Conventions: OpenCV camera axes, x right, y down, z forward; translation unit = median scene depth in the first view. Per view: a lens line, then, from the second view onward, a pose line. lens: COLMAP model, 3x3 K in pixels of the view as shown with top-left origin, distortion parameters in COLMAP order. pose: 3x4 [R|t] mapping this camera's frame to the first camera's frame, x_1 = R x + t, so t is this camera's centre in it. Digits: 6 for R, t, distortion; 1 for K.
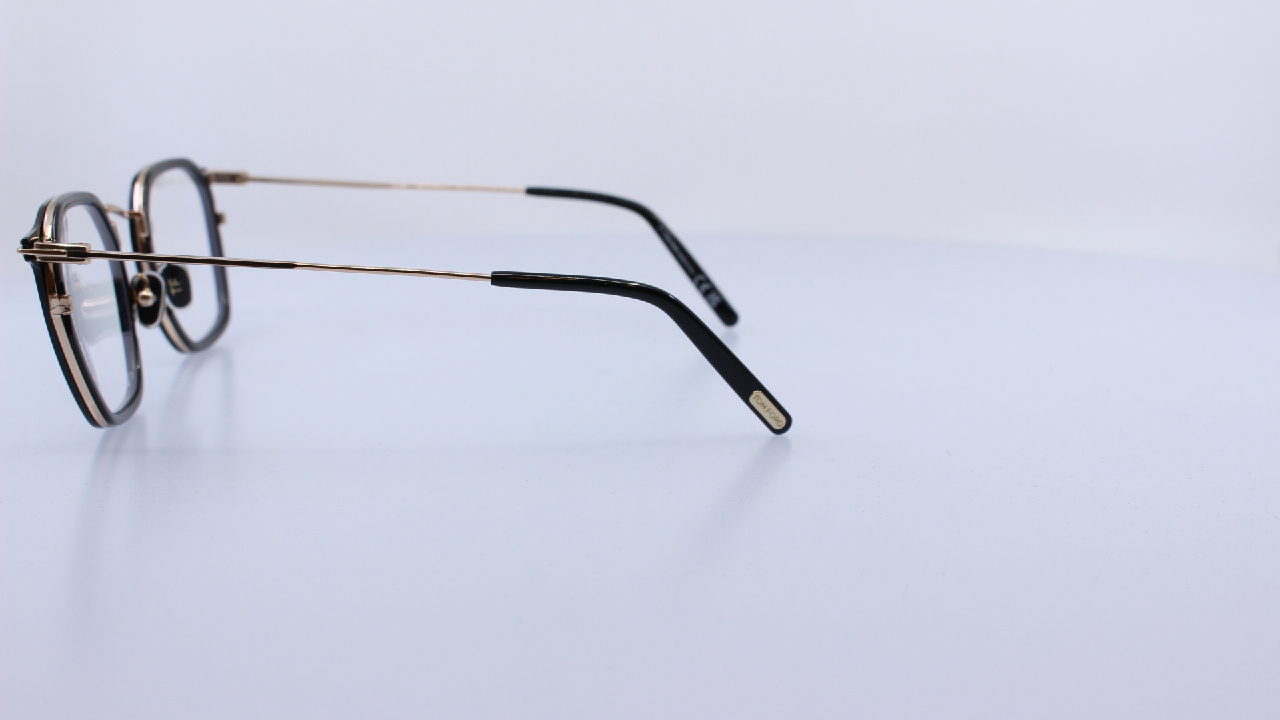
lens RADIAL K [[1609.9, 0, 640.0], [0, 1609.9, 360.0], [0, 0, 1]] dist [-0.079092, 0.003214]
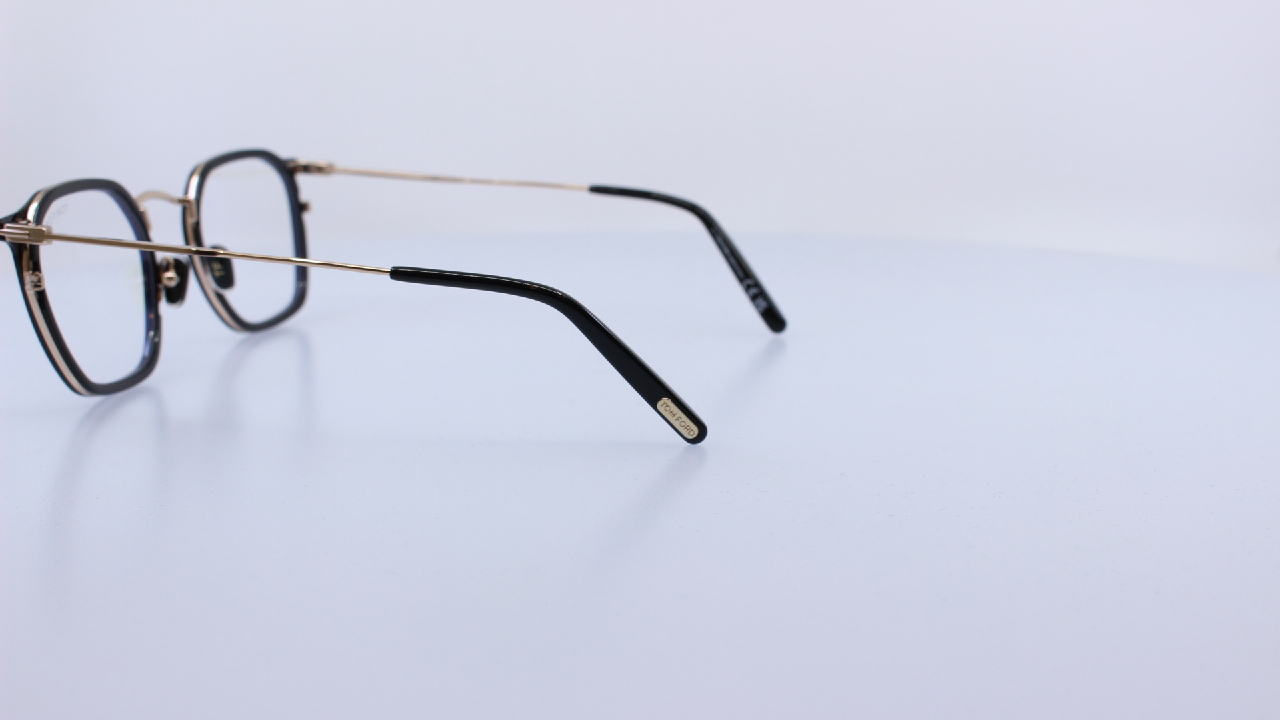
lens RADIAL K [[1609.9, 0, 640.0], [0, 1609.9, 360.0], [0, 0, 1]] dist [-0.079092, 0.003214]
pose [[0.965448, 0.052891, -0.255170, 0.259658], [-0.052264, 0.998591, 0.009241, -0.010420], [0.255300, 0.004415, 0.966852, 0.040145]]
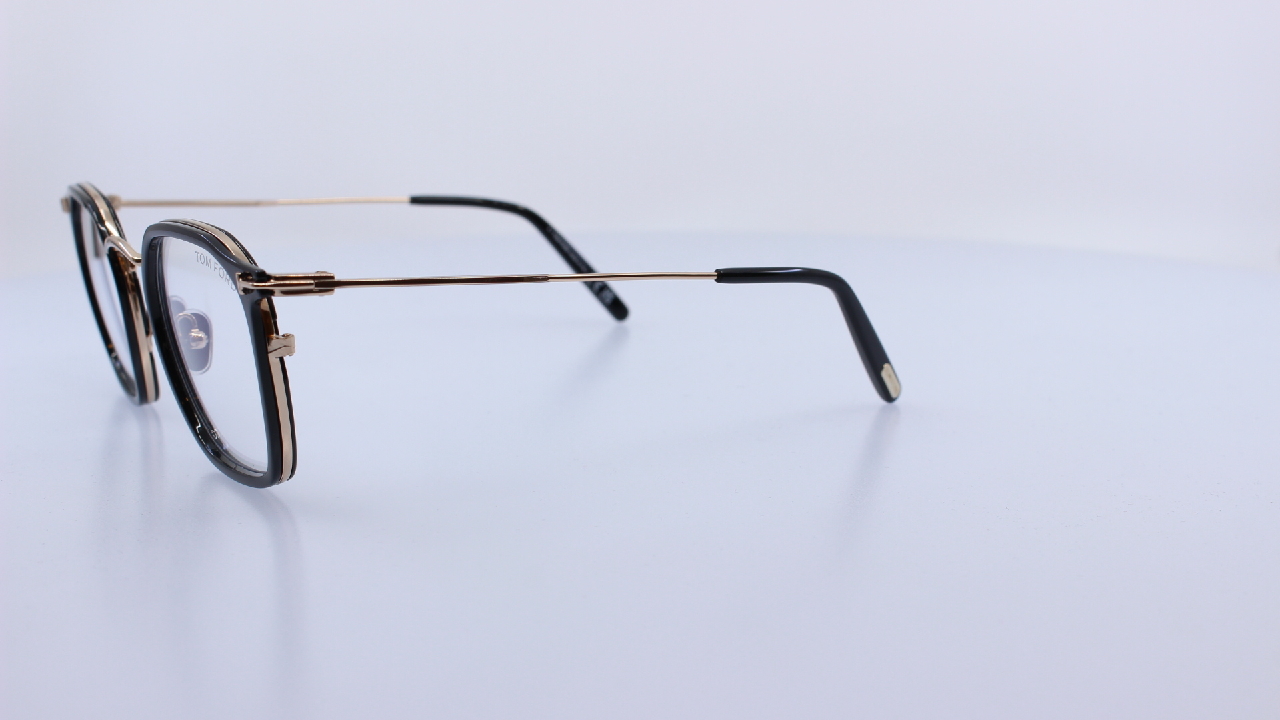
lens RADIAL K [[1609.9, 0, 640.0], [0, 1609.9, 360.0], [0, 0, 1]] dist [-0.079092, 0.003214]
pose [[0.863659, -0.102555, 0.493534, -0.505673], [0.105503, 0.994176, 0.021962, -0.020847], [-0.492912, 0.033102, 0.869449, 0.125430]]
